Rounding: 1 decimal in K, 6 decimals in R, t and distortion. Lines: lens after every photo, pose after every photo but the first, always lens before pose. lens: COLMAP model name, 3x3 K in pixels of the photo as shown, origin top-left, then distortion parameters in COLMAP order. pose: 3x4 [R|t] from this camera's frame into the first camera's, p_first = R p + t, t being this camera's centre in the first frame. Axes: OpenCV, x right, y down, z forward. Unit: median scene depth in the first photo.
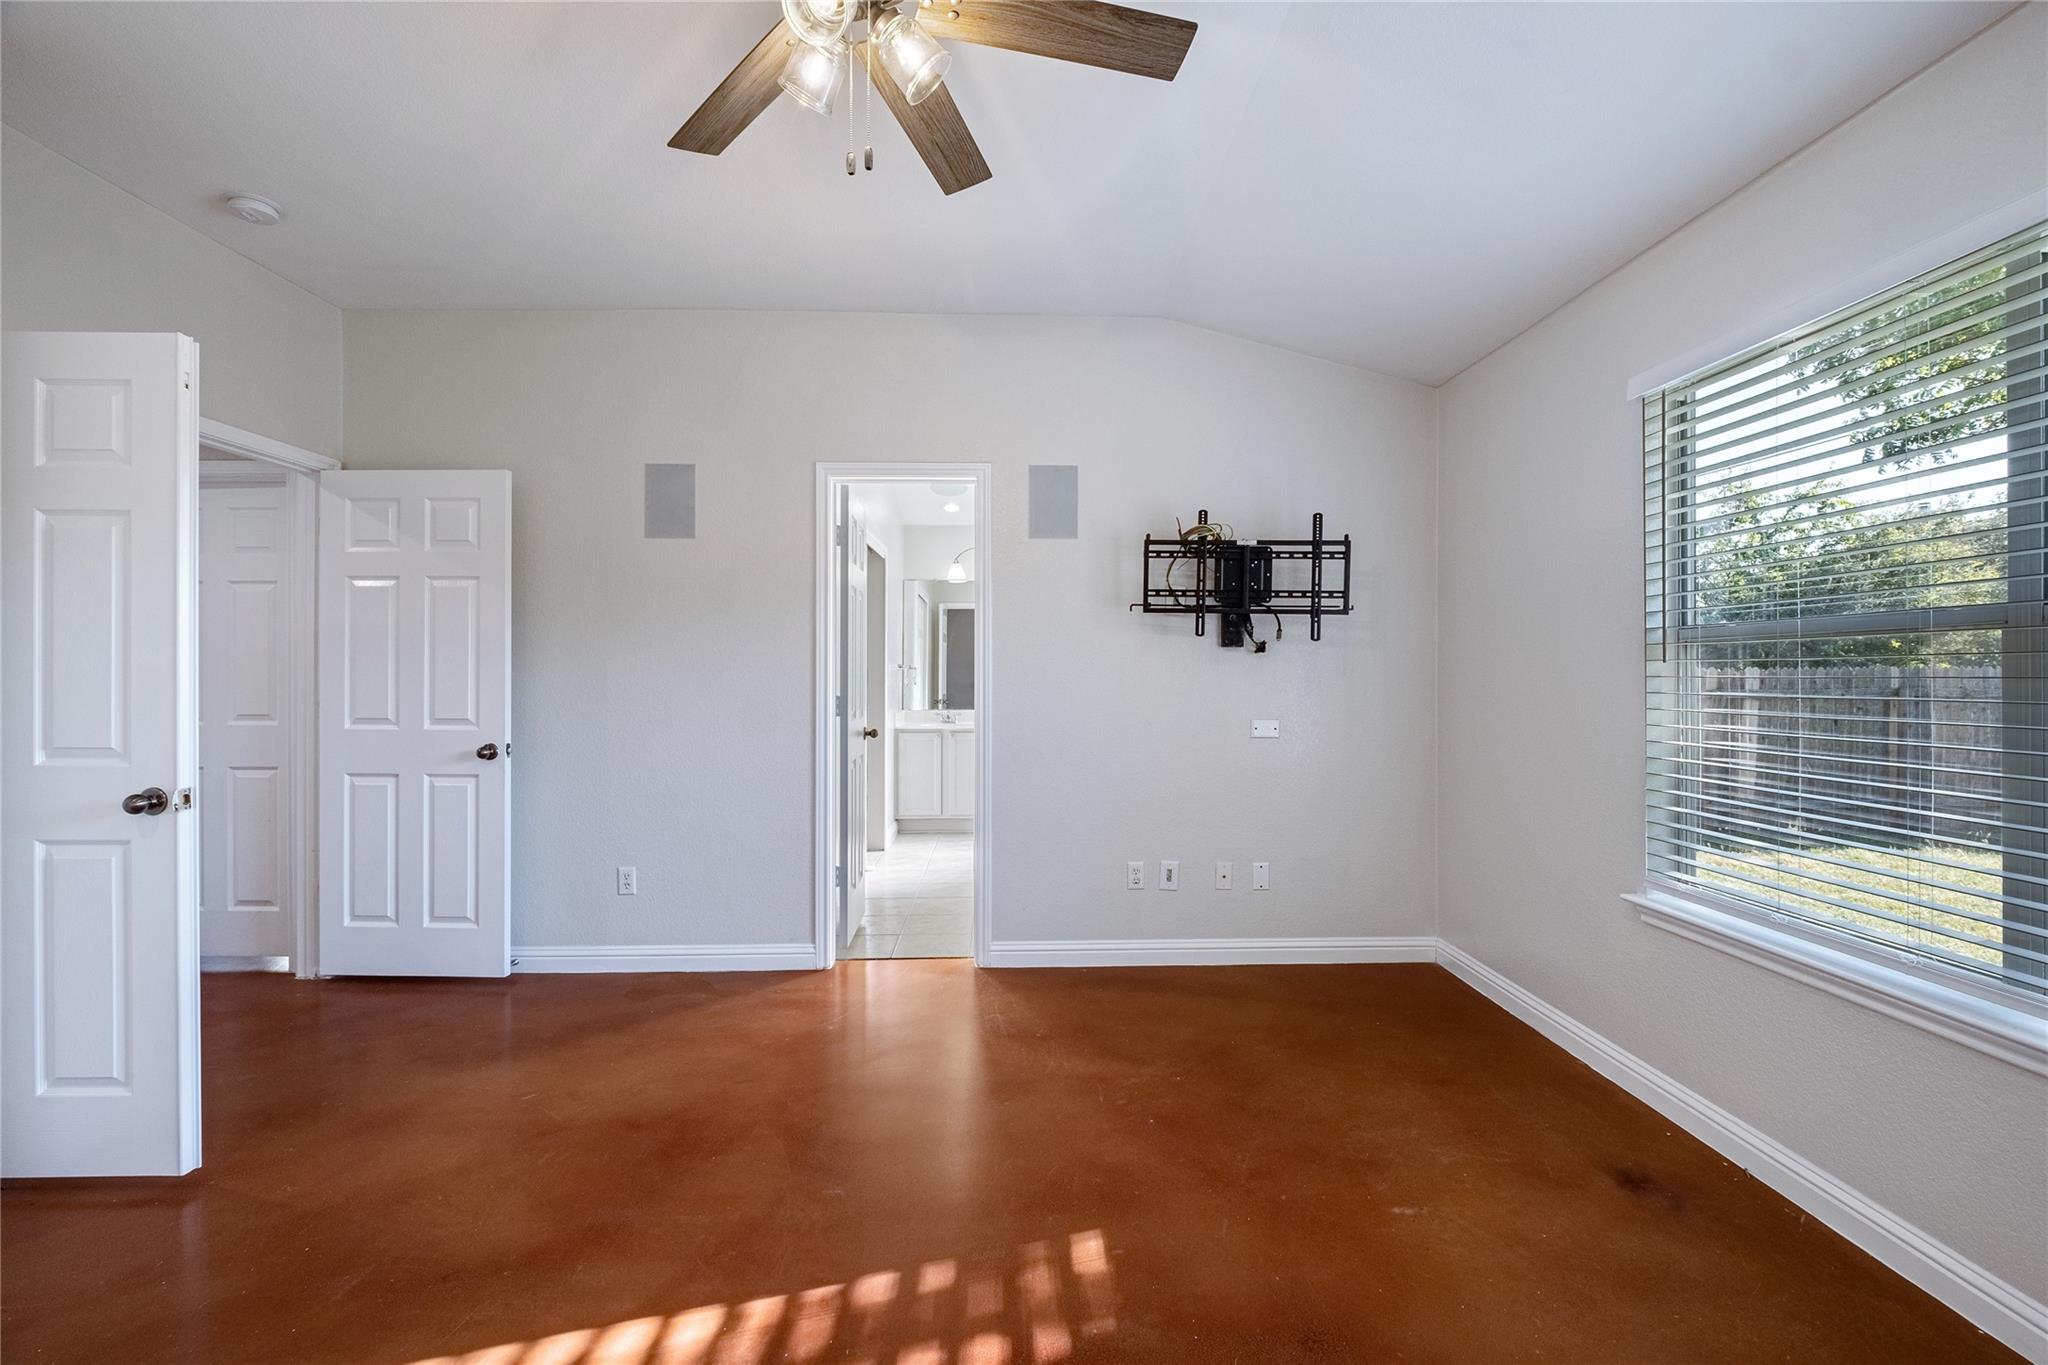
lens RADIAL K [[888.9, 0, 1023.1], [0, 888.9, 673.3], [0, 0, 1]] dist [0.001533, -0.003924]
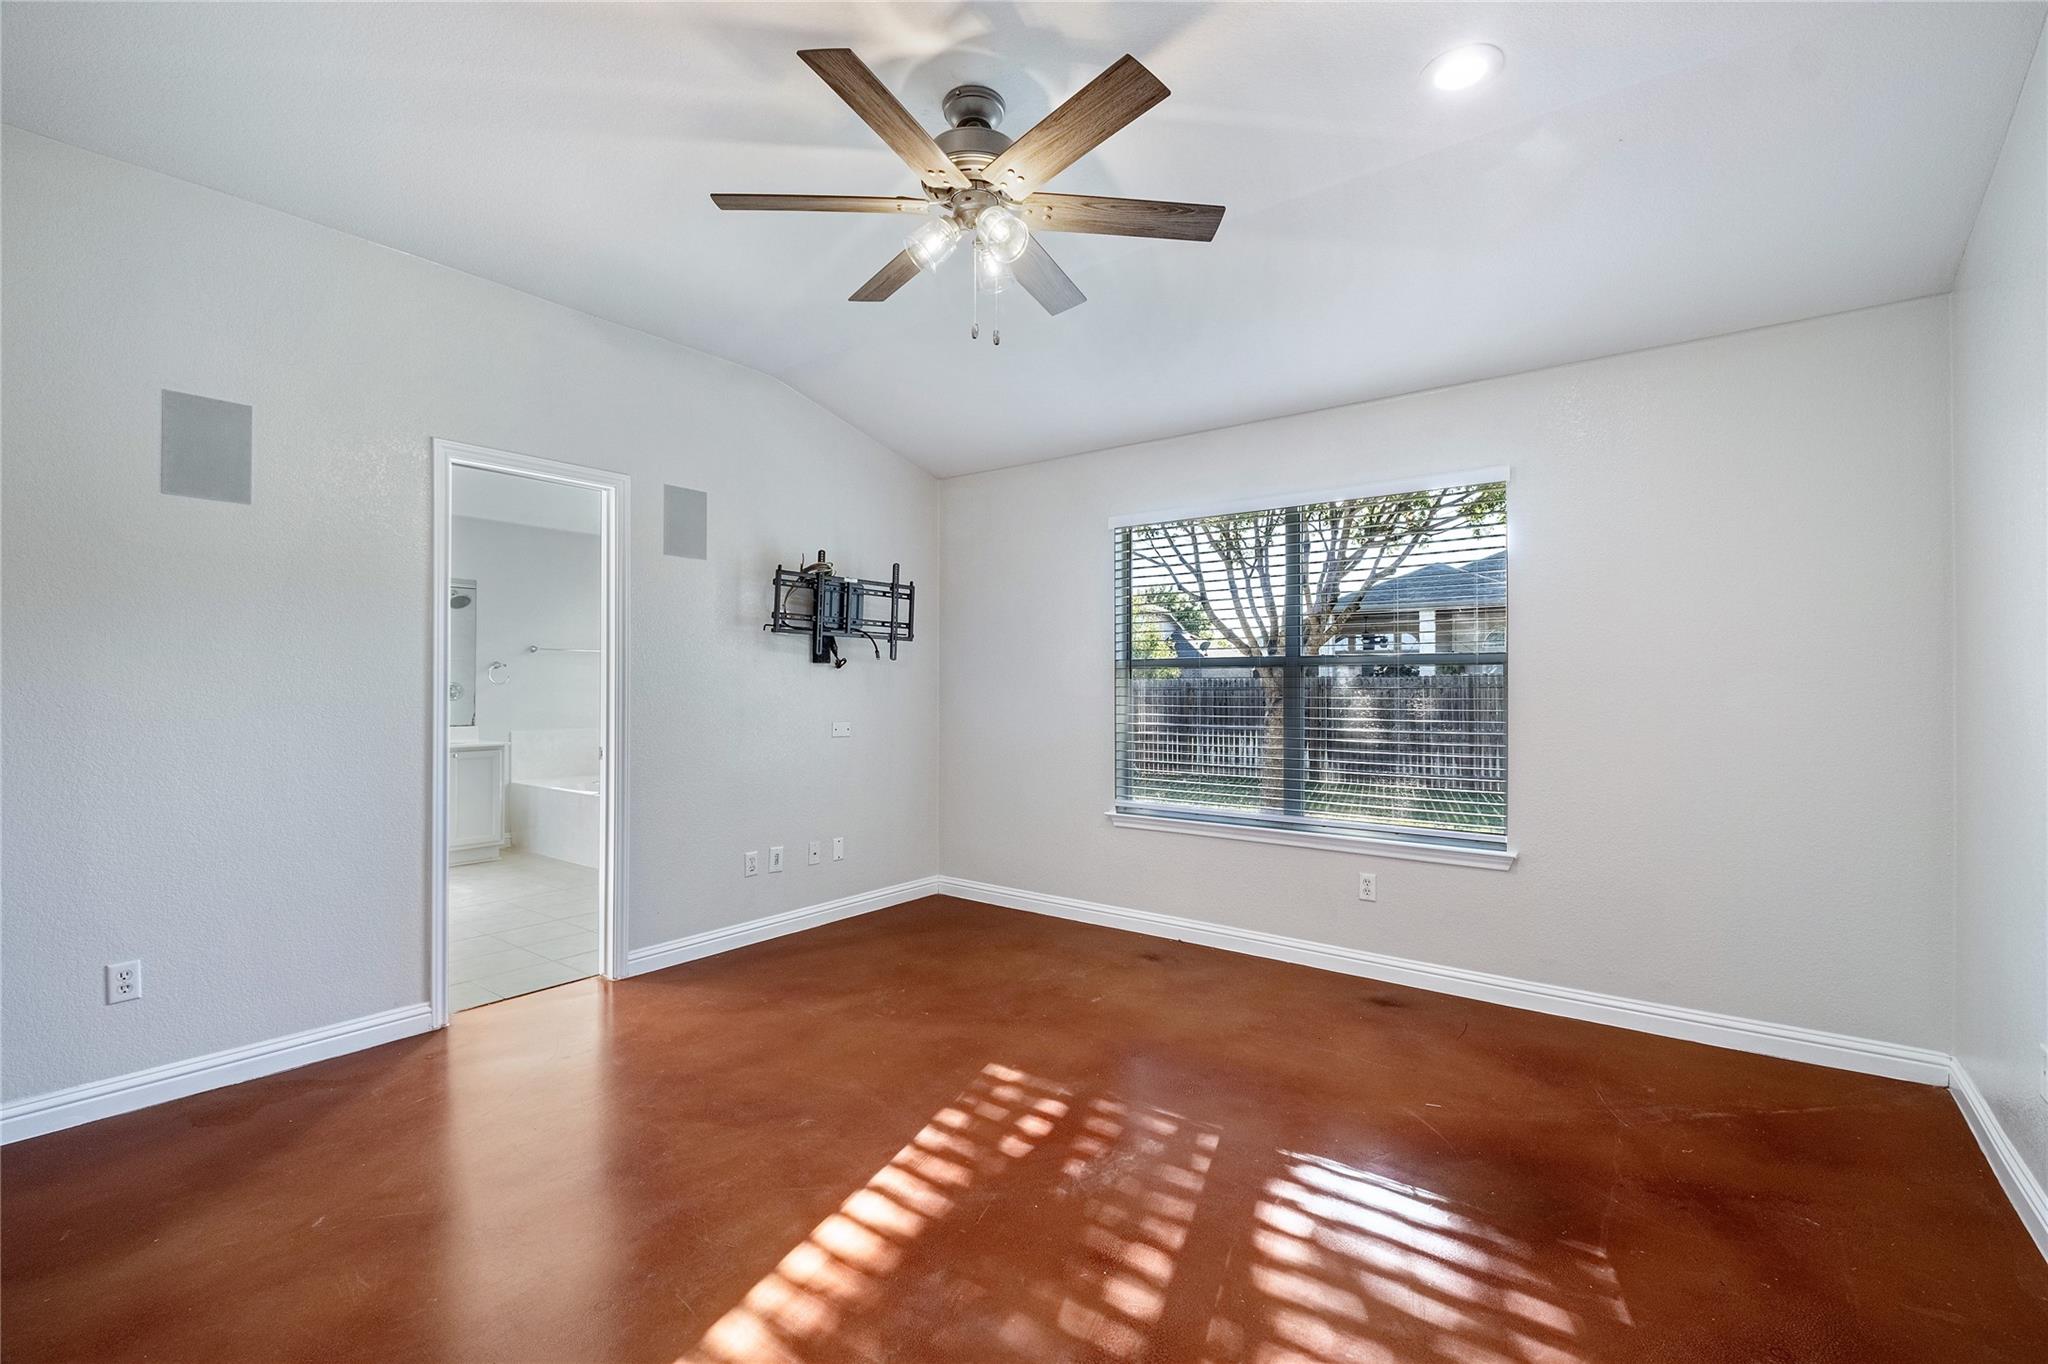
lens RADIAL K [[888.9, 0, 1034.4], [0, 888.9, 681.1], [0, 0, 1]] dist [0.001533, -0.003924]
pose [[0.629783, 0.004560, 0.776758, -0.553163], [-0.000208, 0.999984, -0.005702, 0.001988], [-0.776771, 0.003430, 0.629773, 0.009918]]
